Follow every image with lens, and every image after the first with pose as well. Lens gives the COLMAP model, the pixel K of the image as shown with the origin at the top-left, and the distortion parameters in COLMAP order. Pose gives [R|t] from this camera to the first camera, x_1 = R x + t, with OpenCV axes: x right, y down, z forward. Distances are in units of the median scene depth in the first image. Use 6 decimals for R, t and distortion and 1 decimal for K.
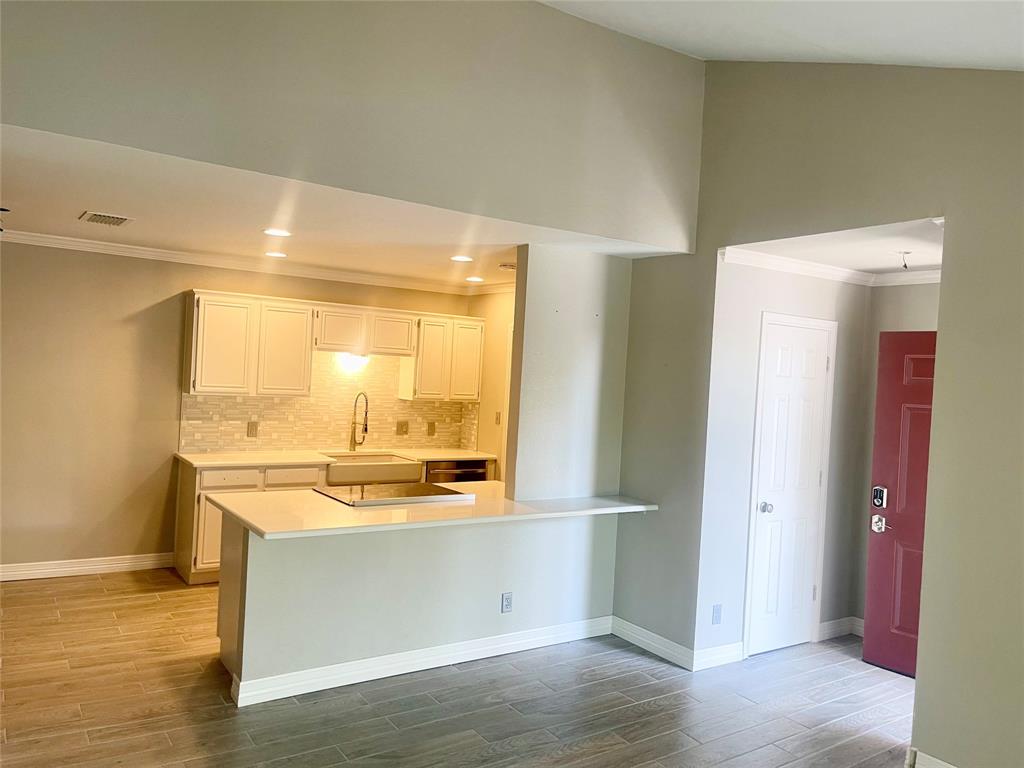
lens RADIAL K [[783.6, 0, 521.0], [0, 783.6, 376.0], [0, 0, 1]] dist [0.026595, -0.035215]
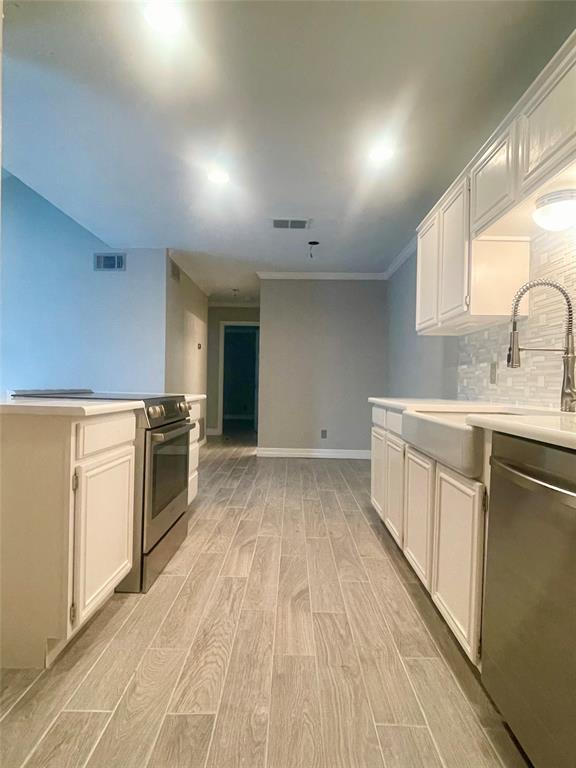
lens RADIAL K [[423.1, 0, 285.4], [0, 423.1, 383.4], [0, 0, 1]] dist [-0.001335, -0.000224]
pose [[-0.574108, -0.065742, -0.816136, 0.095795], [-0.058982, 0.997502, -0.038861, 0.104824], [0.816652, 0.025827, -0.576552, 1.073879]]
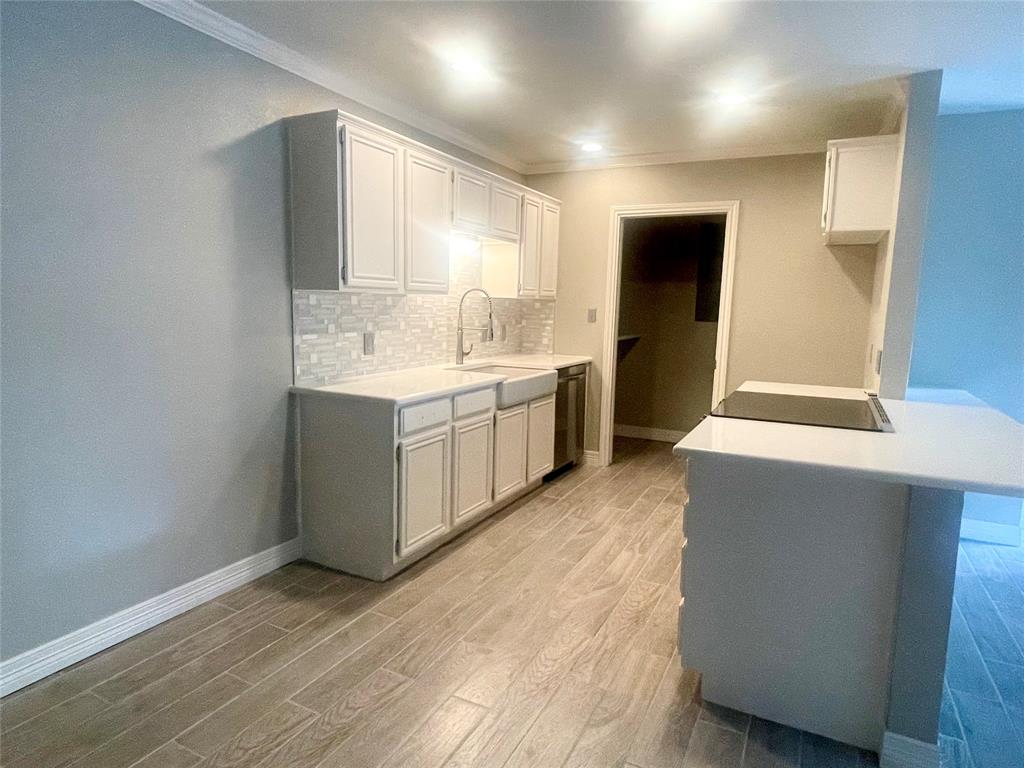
lens RADIAL K [[608.7, 0, 510.7], [0, 608.7, 384.2], [0, 0, 1]] dist [0.015874, -0.011366]
pose [[0.876712, -0.096406, 0.471255, -0.491112], [0.026029, 0.987782, 0.153650, 0.023832], [-0.480310, -0.122440, 0.868511, 0.467511]]
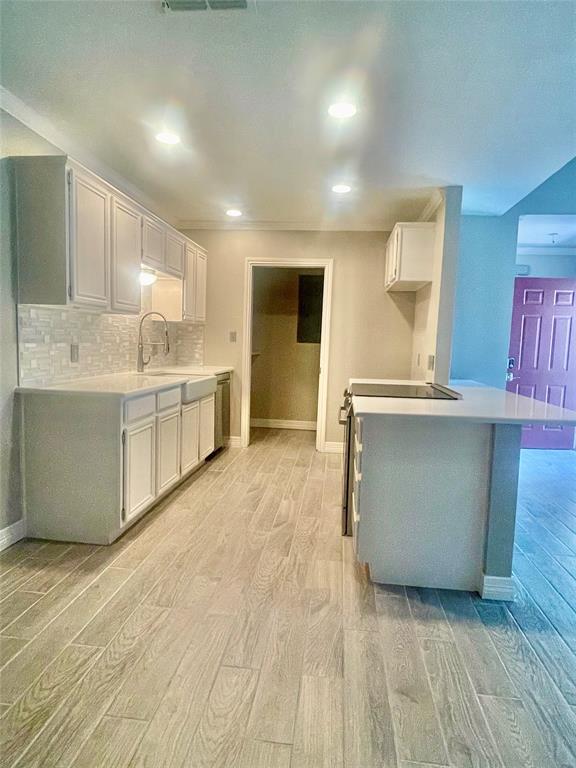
lens RADIAL K [[456.5, 0, 287.6], [0, 456.5, 386.7], [0, 0, 1]] dist [0.015874, -0.011366]
pose [[0.654407, -0.106897, 0.748548, -0.564970], [0.007468, 0.990822, 0.134966, 0.039208], [-0.756106, -0.082733, 0.649199, 0.509101]]
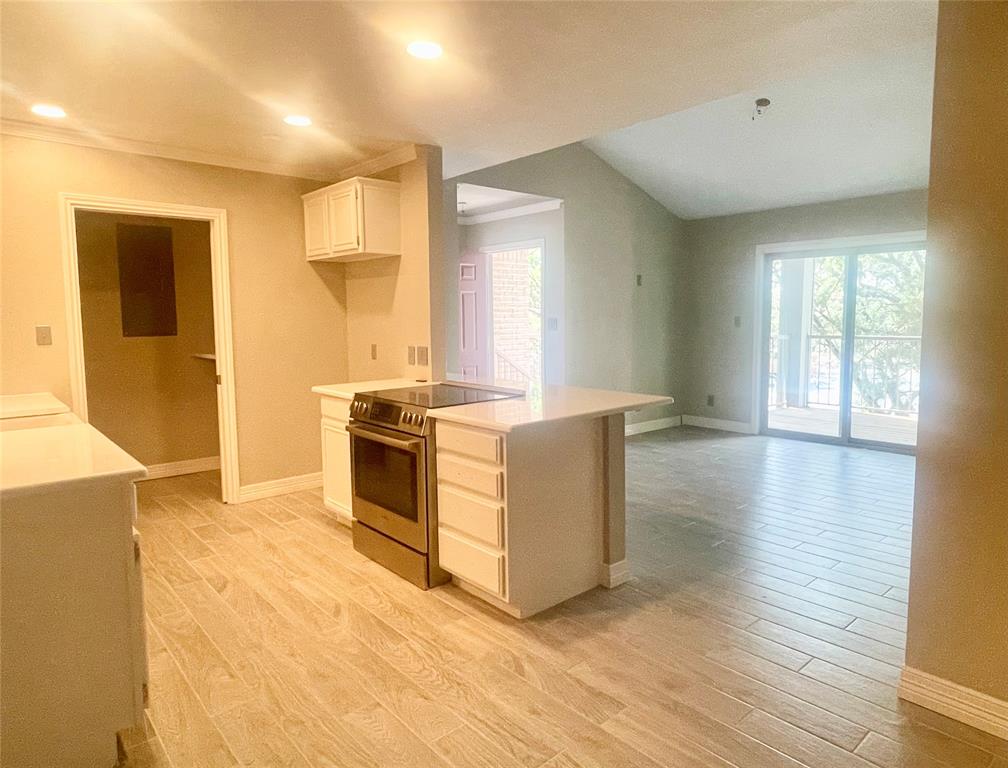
lens RADIAL K [[624.2, 0, 519.3], [0, 624.2, 379.3], [0, 0, 1]] dist [0.008753, -0.001827]
pose [[-0.132893, -0.152121, 0.979387, -0.661319], [0.009099, 0.987922, 0.154682, 0.012839], [-0.991089, 0.029467, -0.129904, 0.736271]]
